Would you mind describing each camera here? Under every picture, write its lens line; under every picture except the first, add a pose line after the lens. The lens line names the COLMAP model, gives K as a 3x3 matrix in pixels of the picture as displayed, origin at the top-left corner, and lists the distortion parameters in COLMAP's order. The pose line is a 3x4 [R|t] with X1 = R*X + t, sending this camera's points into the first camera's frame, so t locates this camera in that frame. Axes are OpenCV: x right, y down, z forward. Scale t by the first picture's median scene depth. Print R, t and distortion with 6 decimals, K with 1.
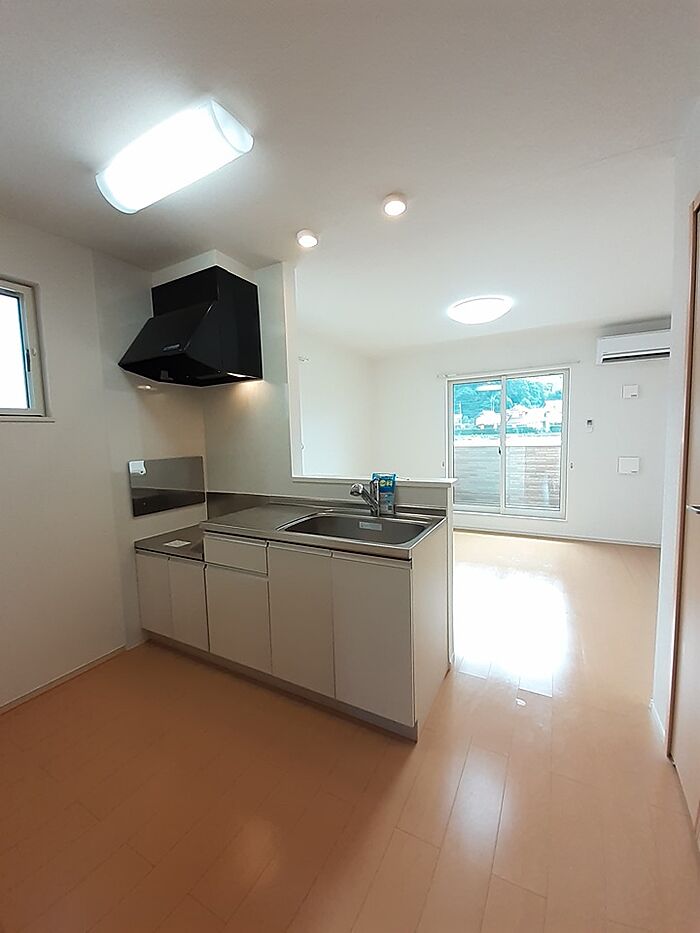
lens RADIAL K [[377.3, 0, 346.6], [0, 377.3, 468.8], [0, 0, 1]] dist [0.017578, -0.000320]
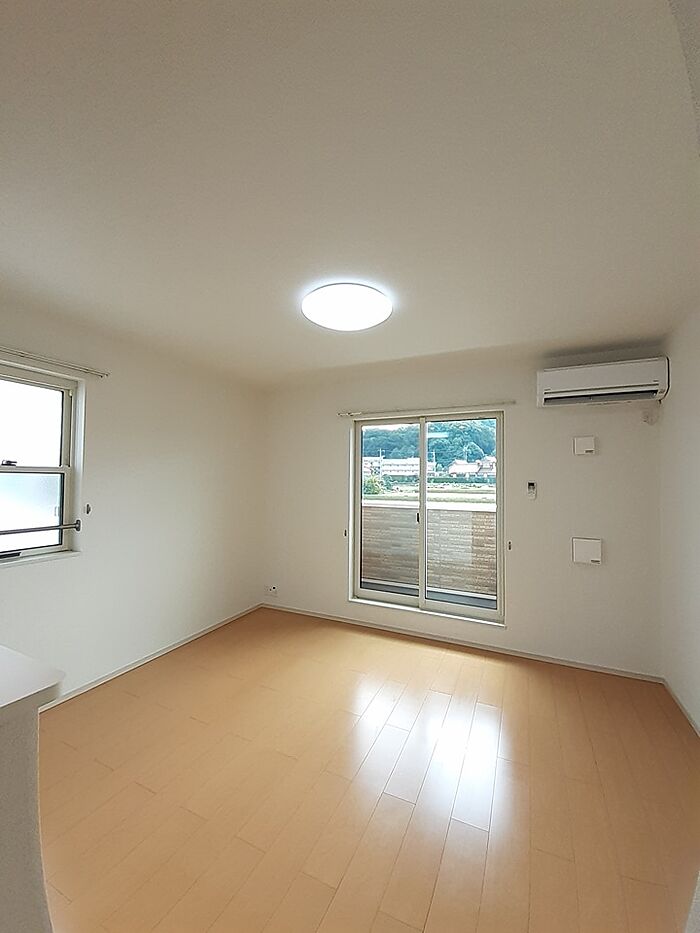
lens RADIAL K [[377.3, 0, 345.9], [0, 377.3, 468.3], [0, 0, 1]] dist [0.017578, -0.000320]
pose [[0.997733, 0.039210, 0.054689, 0.212847], [-0.032614, 0.992635, -0.116671, -0.051556], [-0.058860, 0.114623, 0.991664, 0.264597]]
